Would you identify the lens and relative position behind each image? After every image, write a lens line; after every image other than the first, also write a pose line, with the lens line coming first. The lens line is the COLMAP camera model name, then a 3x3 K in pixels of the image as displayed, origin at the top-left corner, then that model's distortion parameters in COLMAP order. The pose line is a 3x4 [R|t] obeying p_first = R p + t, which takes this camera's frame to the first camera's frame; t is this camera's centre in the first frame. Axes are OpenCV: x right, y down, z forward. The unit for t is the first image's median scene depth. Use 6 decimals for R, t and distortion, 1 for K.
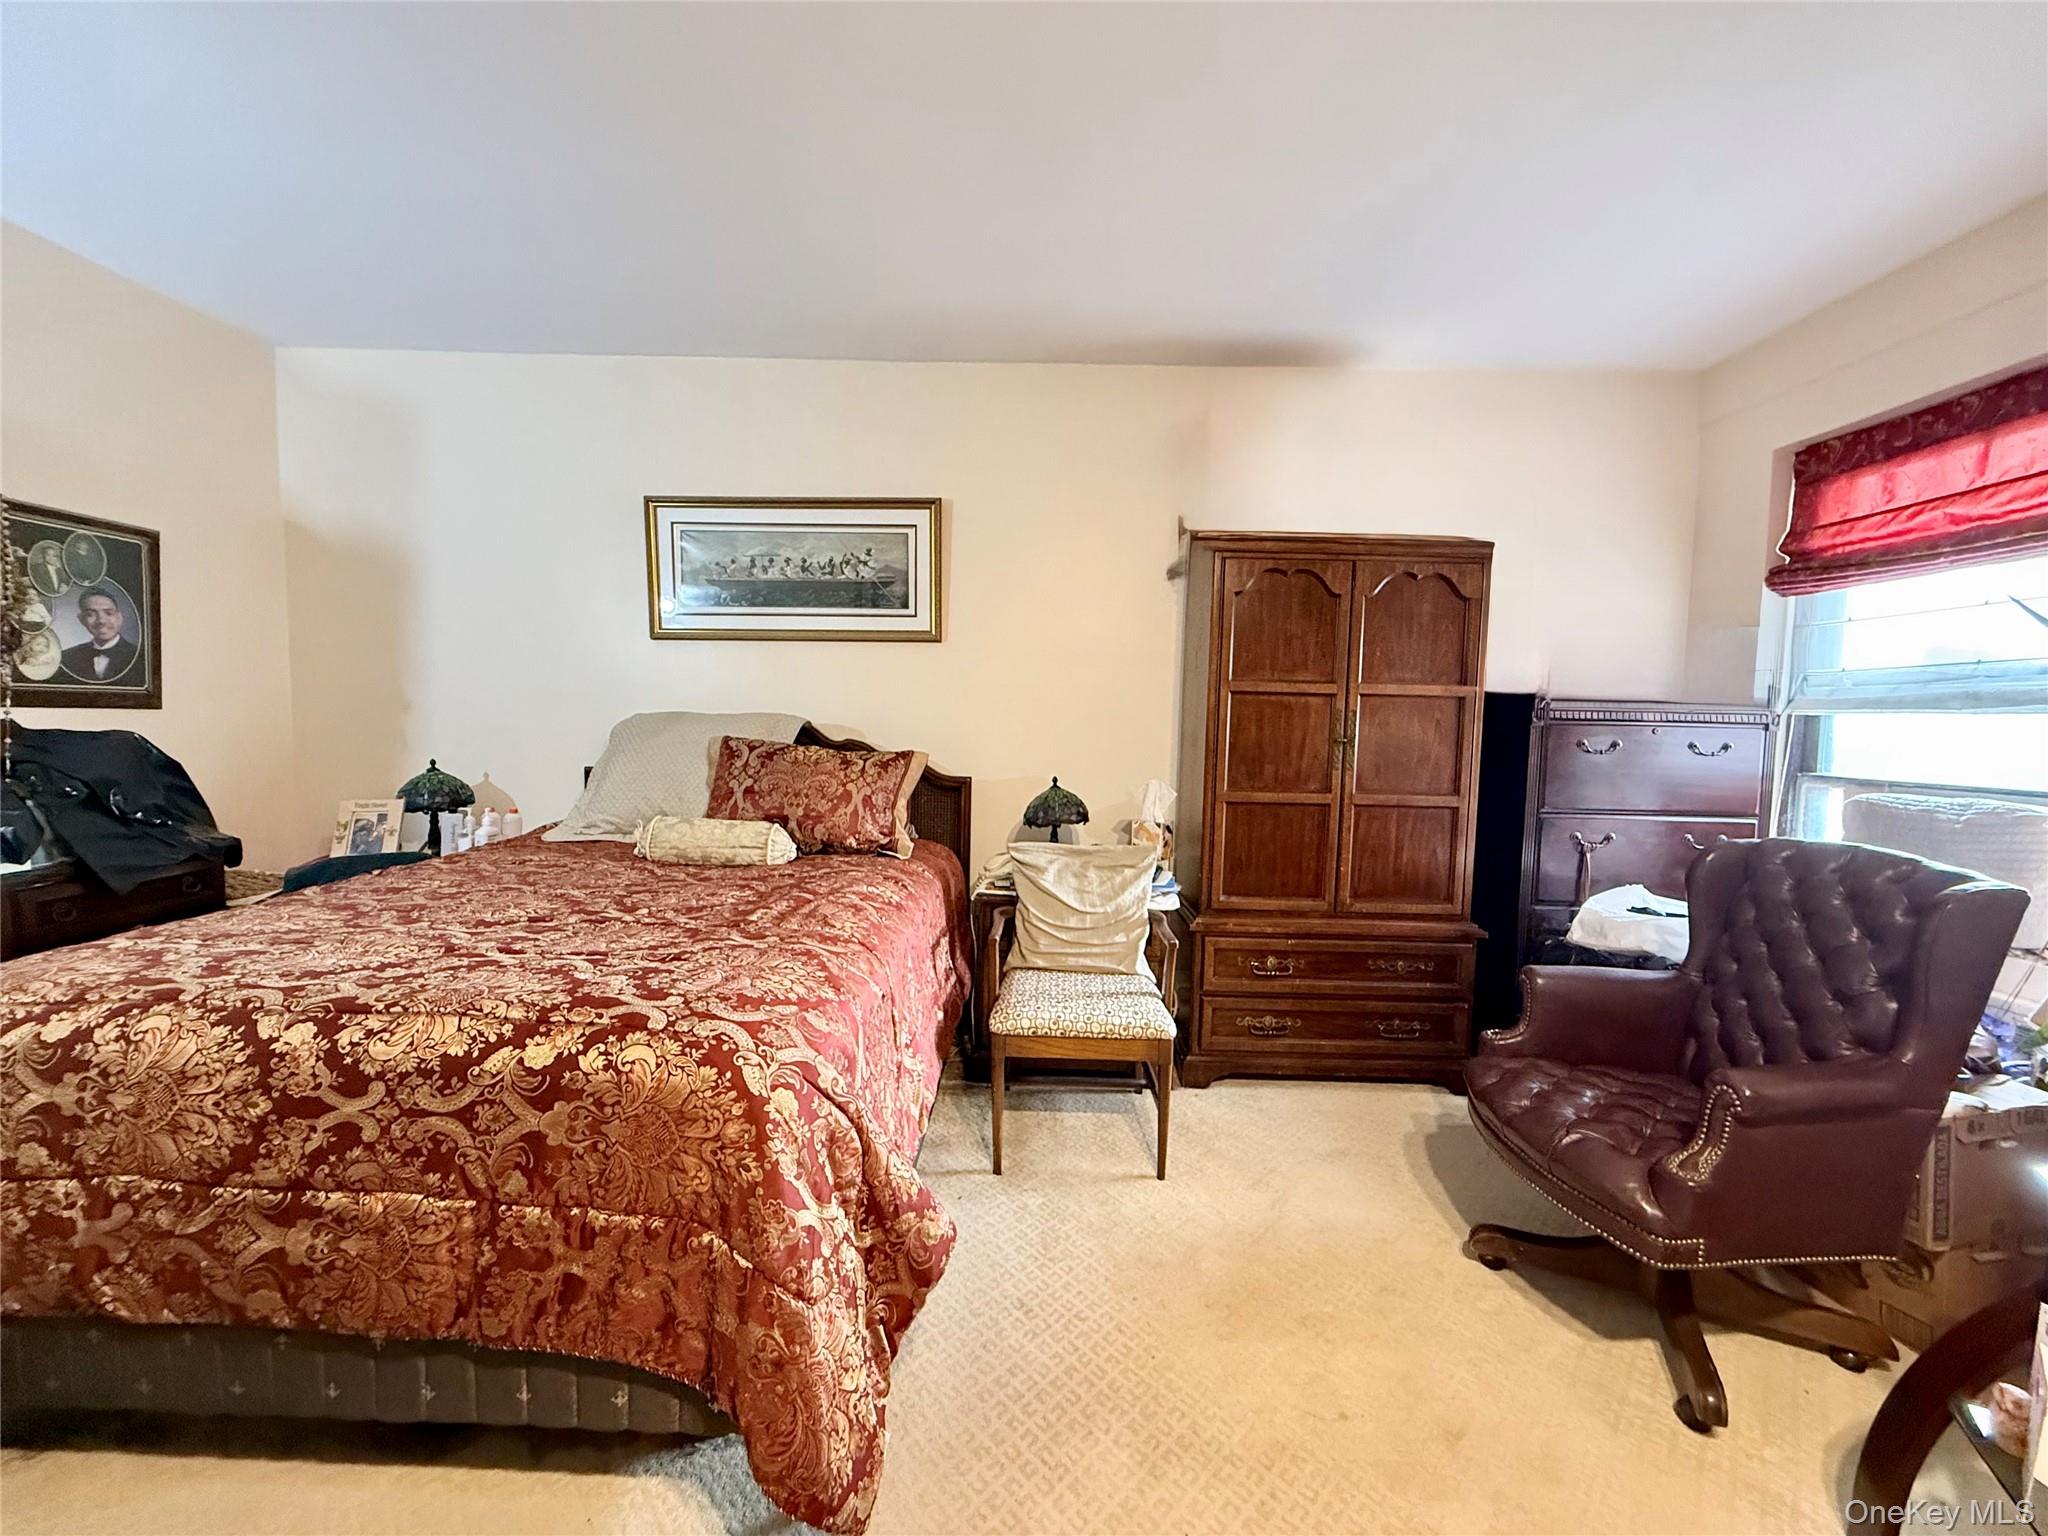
lens RADIAL K [[812.8, 0, 1024.0], [0, 812.8, 768.0], [0, 0, 1]] dist [-0.000061, -0.000066]
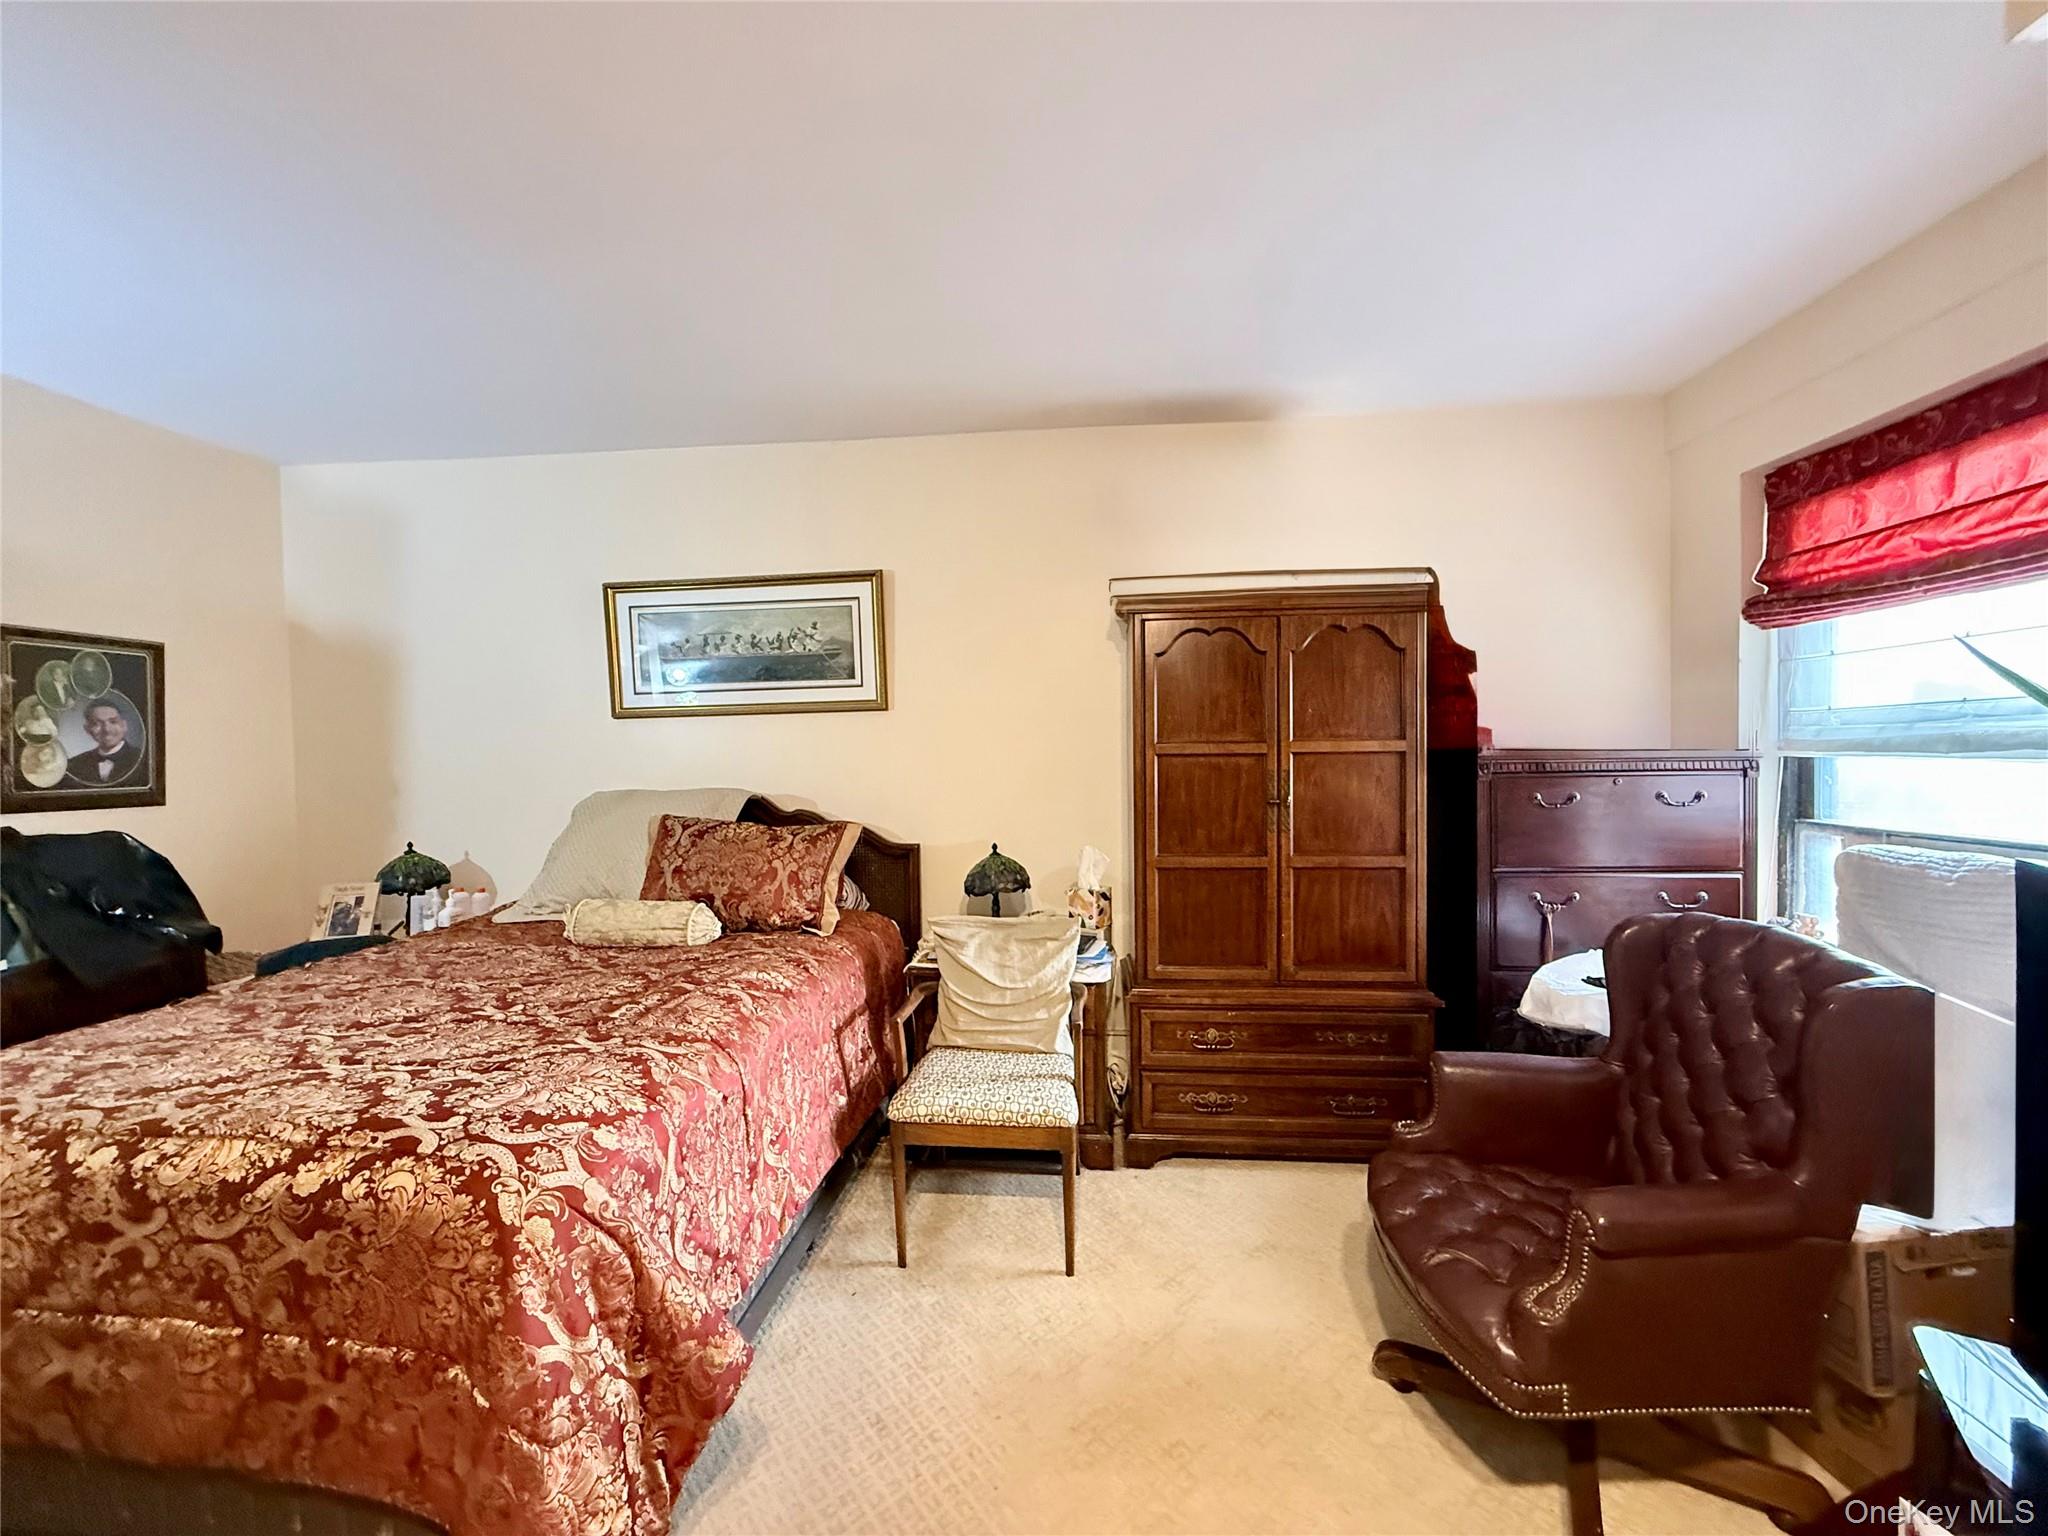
lens RADIAL K [[812.8, 0, 1024.0], [0, 812.8, 768.0], [0, 0, 1]] dist [-0.000061, -0.000066]
pose [[0.995966, -0.034555, -0.082813, 0.196041], [0.031074, 0.998593, -0.042960, -0.046118], [0.084181, 0.040214, 0.995639, 0.017791]]
